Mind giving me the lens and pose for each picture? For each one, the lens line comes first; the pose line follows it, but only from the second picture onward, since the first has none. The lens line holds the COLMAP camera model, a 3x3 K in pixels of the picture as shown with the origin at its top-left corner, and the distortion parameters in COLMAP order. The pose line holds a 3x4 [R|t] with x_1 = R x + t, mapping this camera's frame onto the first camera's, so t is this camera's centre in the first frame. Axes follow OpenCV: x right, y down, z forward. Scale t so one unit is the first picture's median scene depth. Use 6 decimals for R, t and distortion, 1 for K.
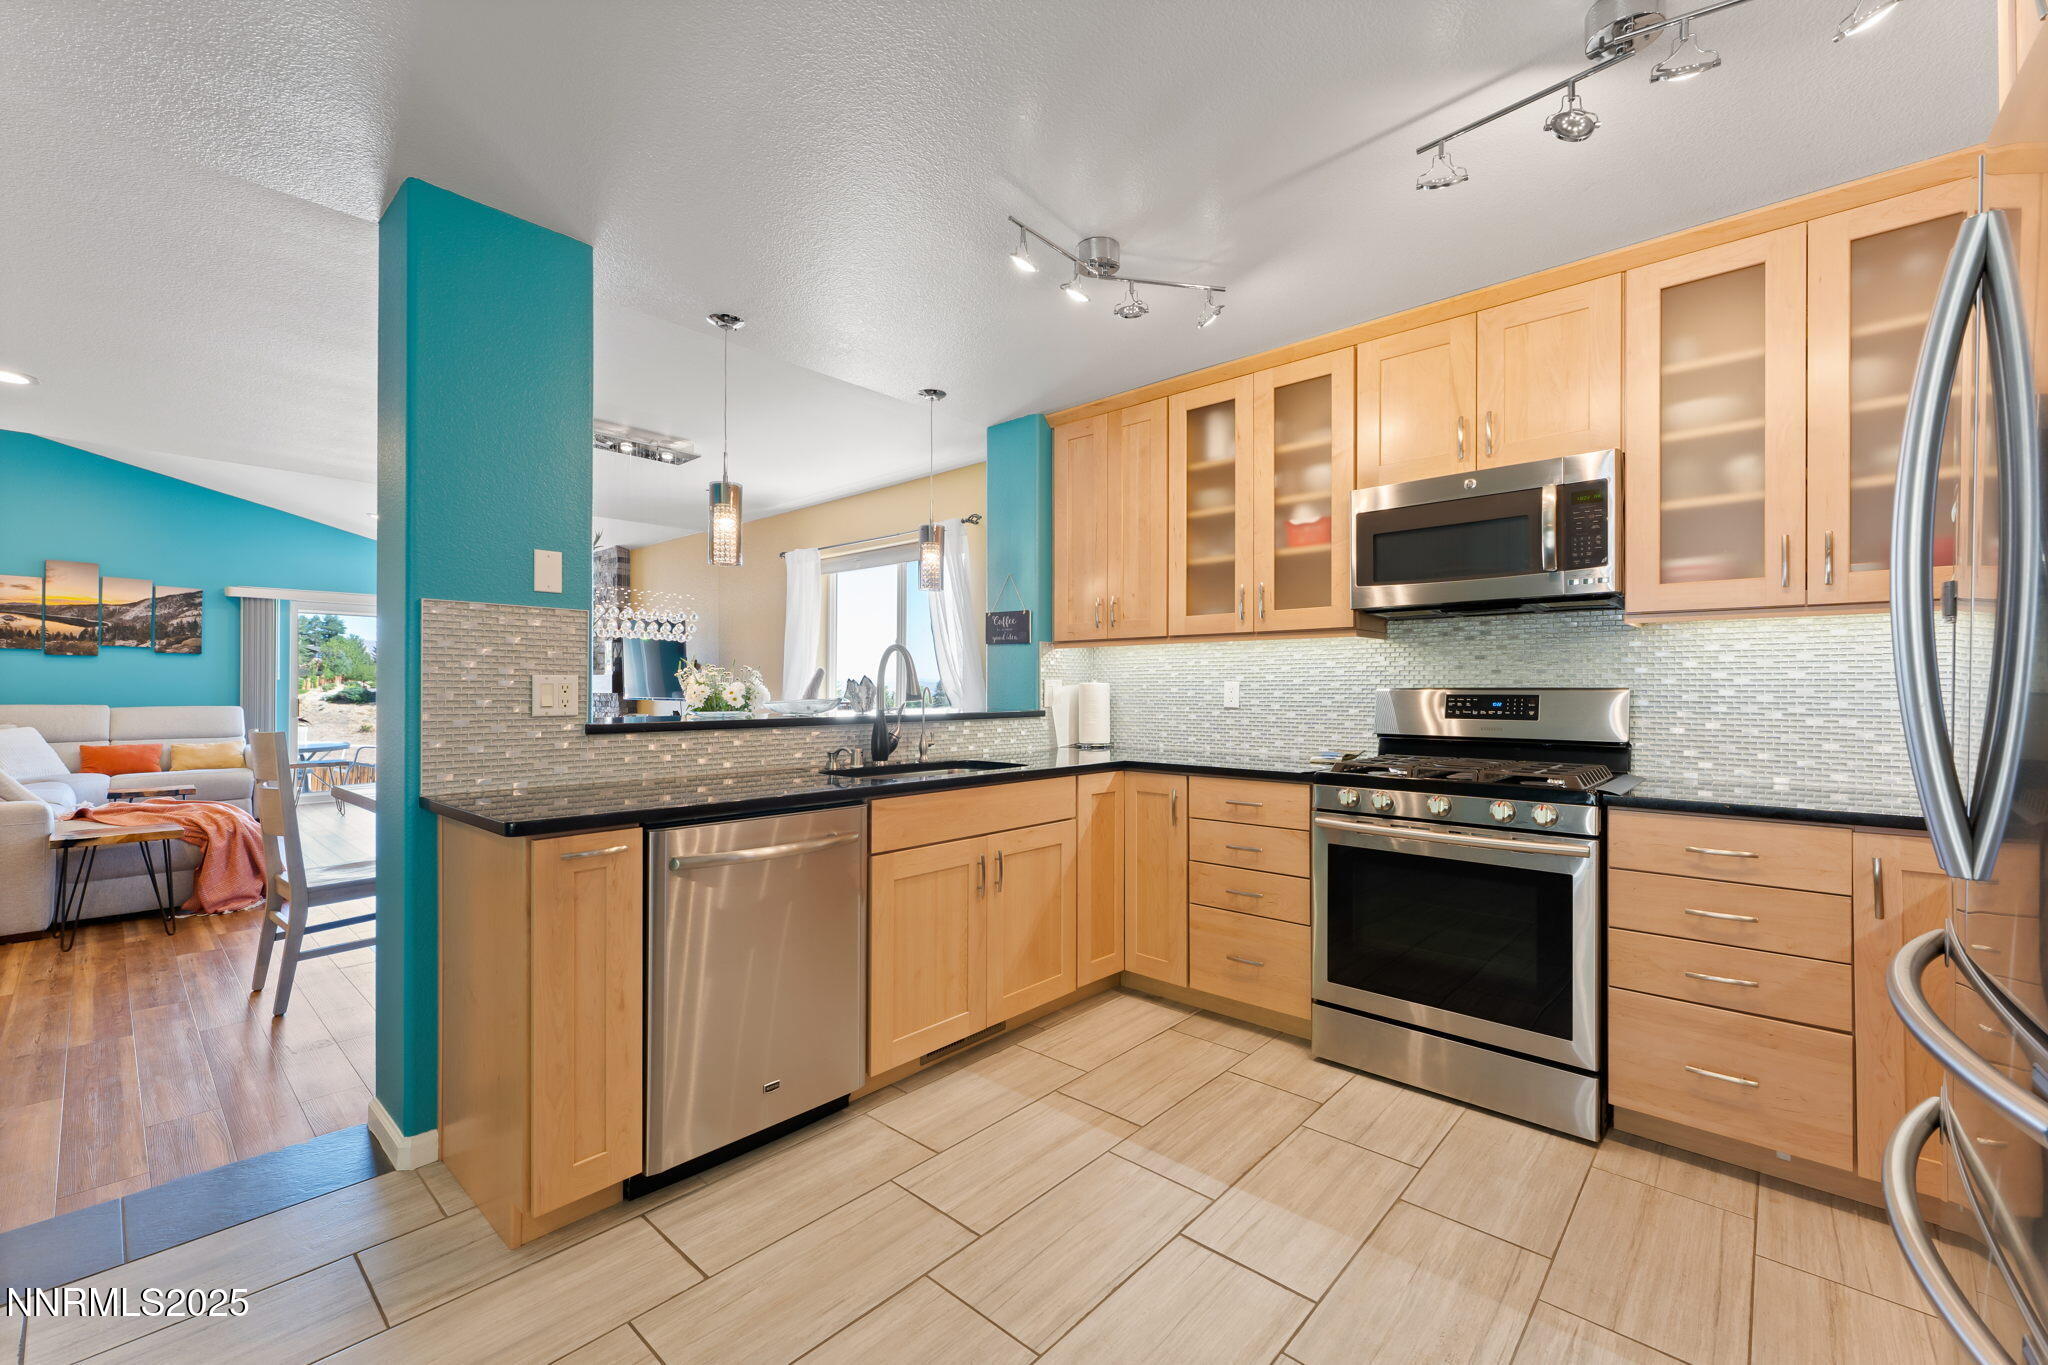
lens RADIAL K [[835.1, 0, 1020.9], [0, 835.1, 688.3], [0, 0, 1]] dist [-0.001098, 0.001315]
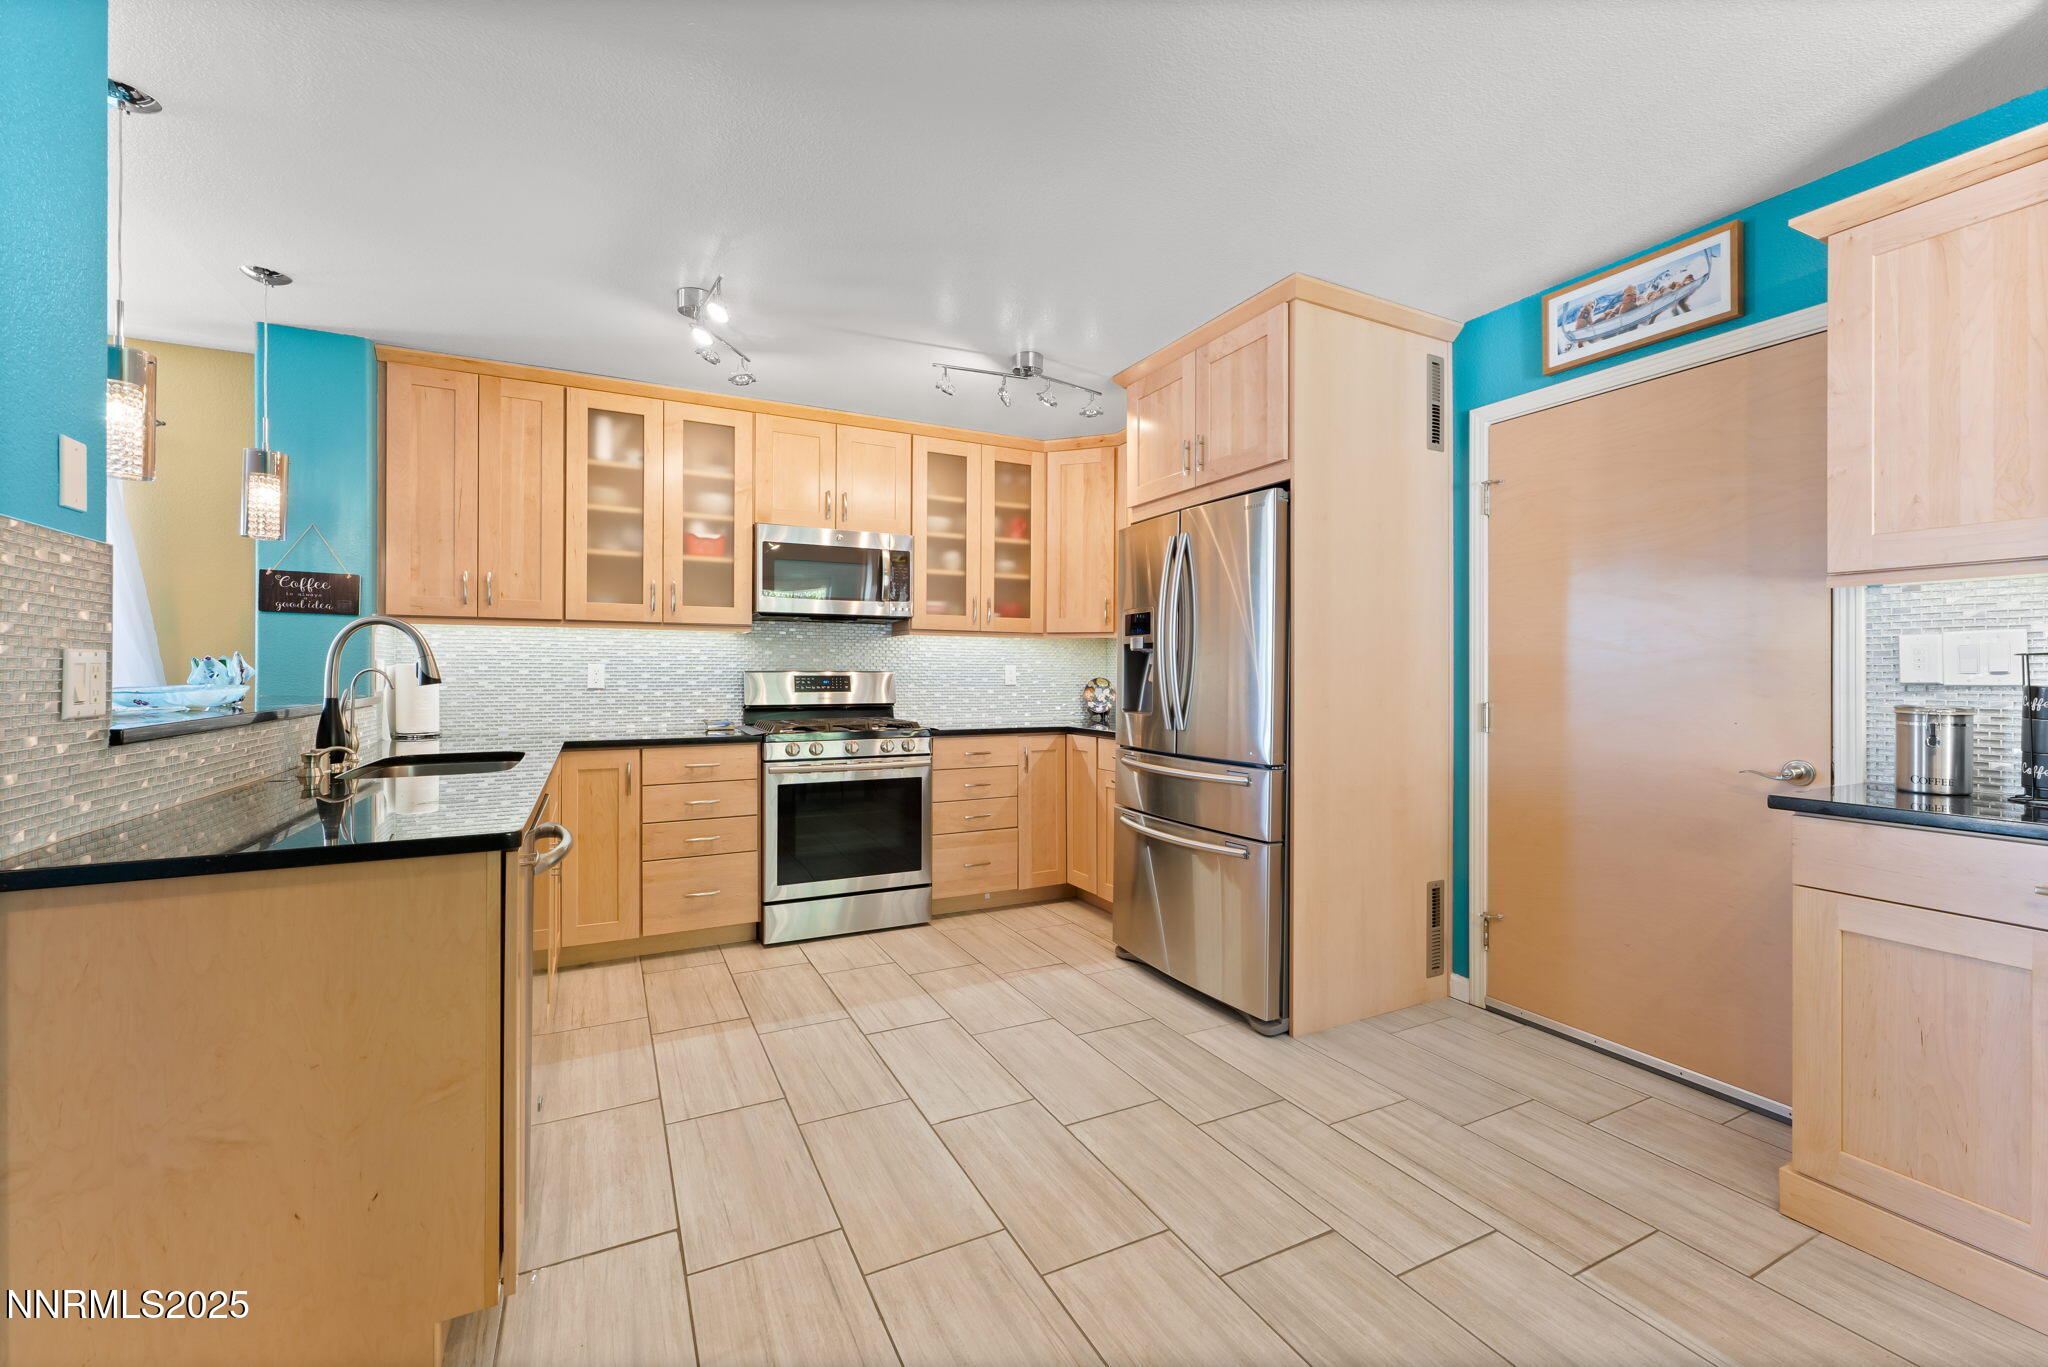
lens RADIAL K [[835.1, 0, 1022.7], [0, 835.1, 675.6], [0, 0, 1]] dist [-0.001098, 0.001315]
pose [[0.358422, -0.004125, 0.933551, -0.784377], [-0.003538, 0.999977, 0.005777, -0.002365], [-0.933553, -0.005374, 0.358399, 0.140405]]
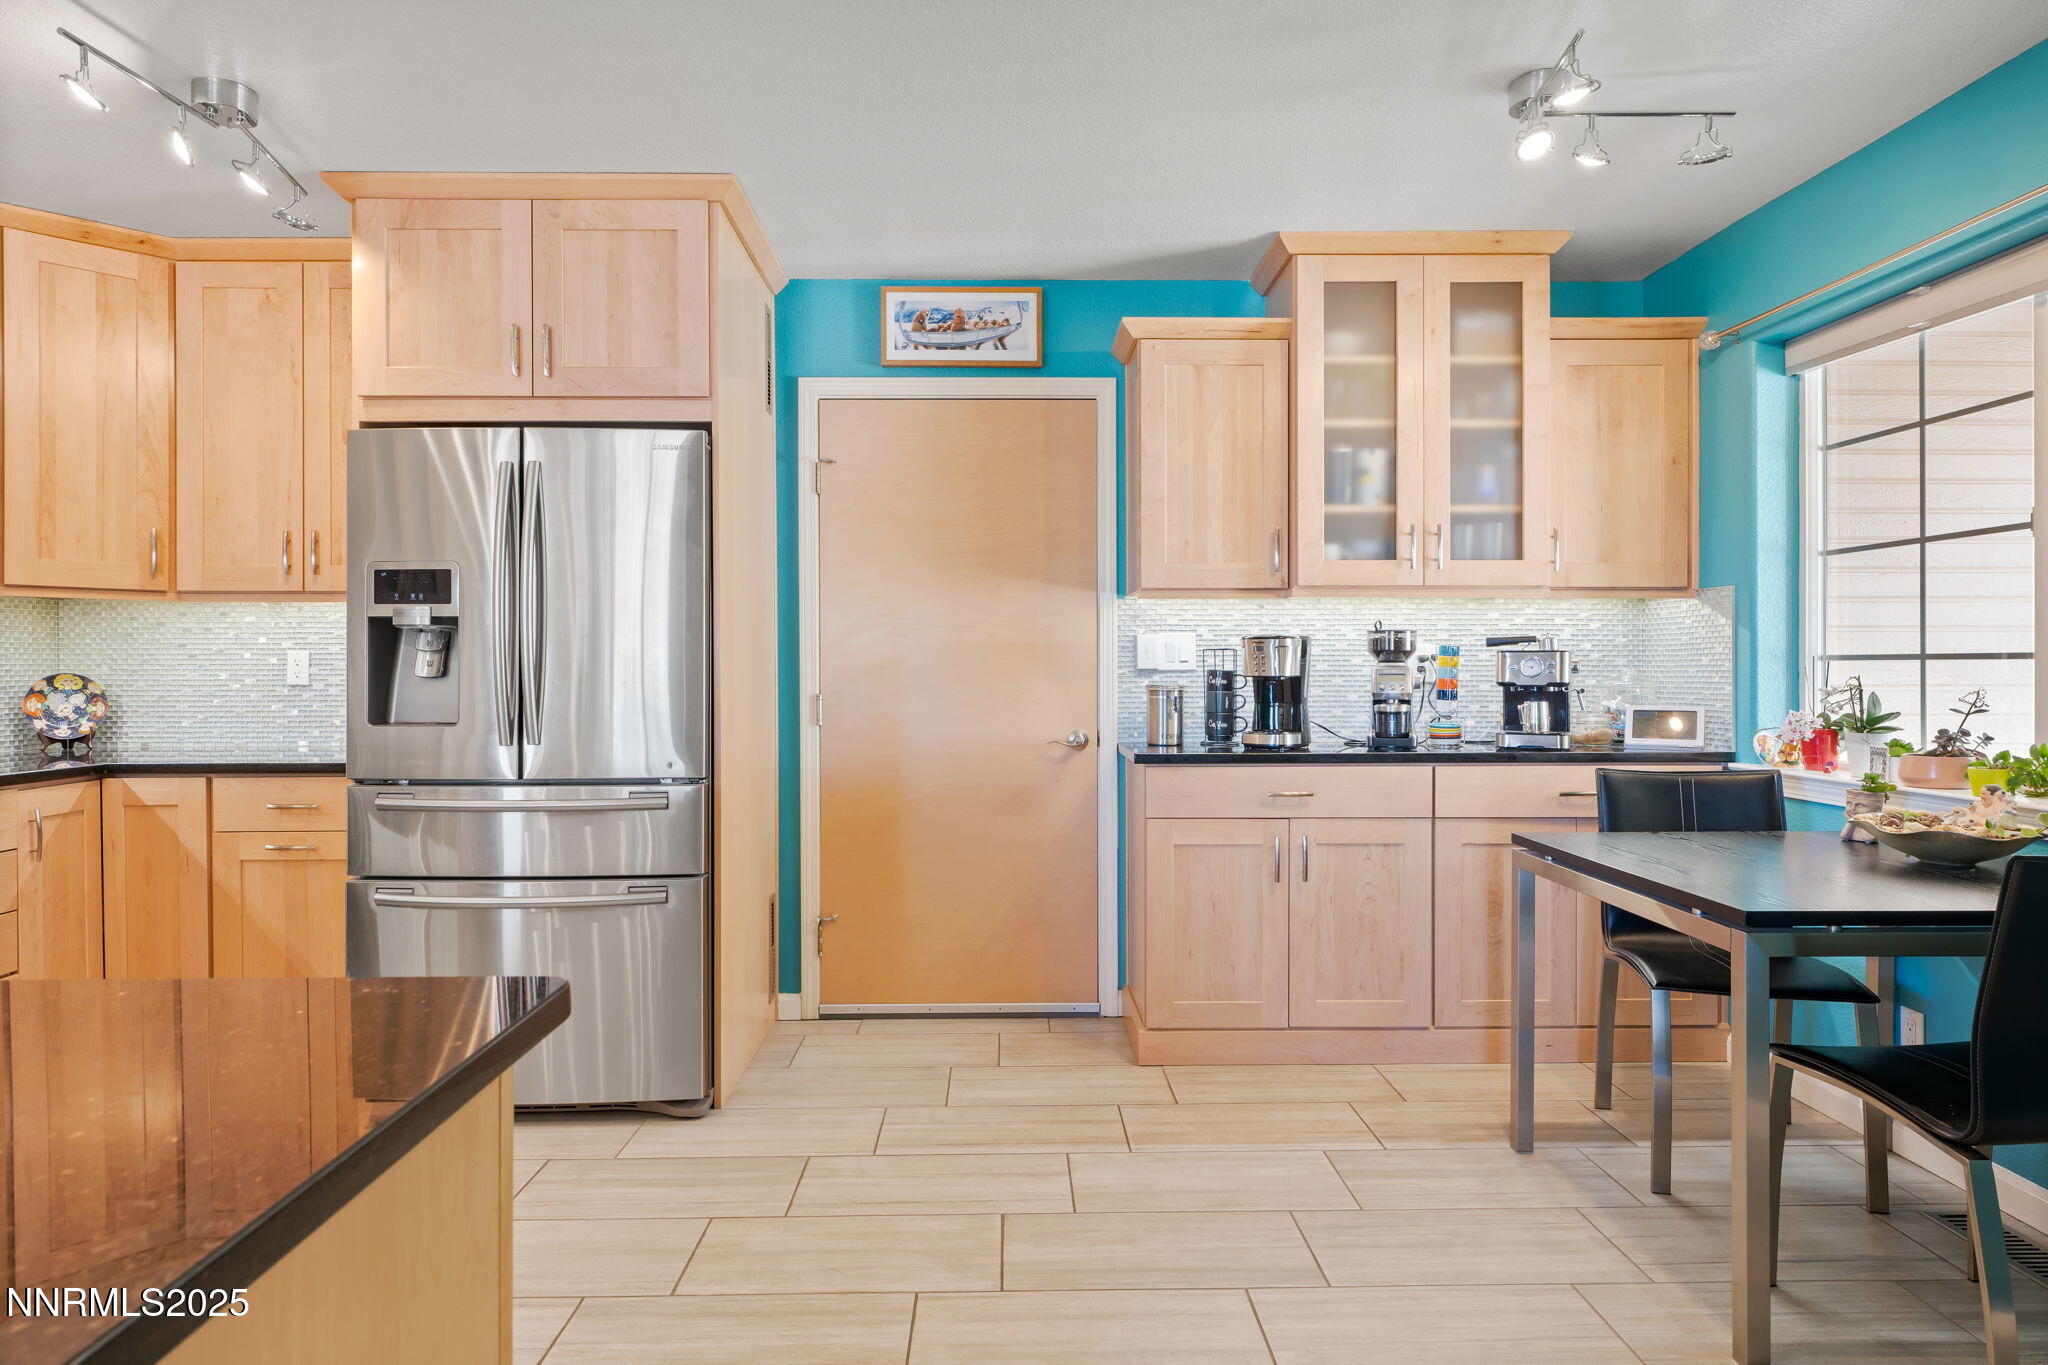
lens RADIAL K [[1167.3, 0, 1021.5], [0, 1167.3, 679.2], [0, 0, 1]] dist [0.000086, -0.001291]
pose [[-0.680645, -0.009075, 0.732557, -0.769061], [-0.001269, 0.999936, 0.011207, 0.002734], [-0.732613, 0.006698, -0.680613, 0.785728]]
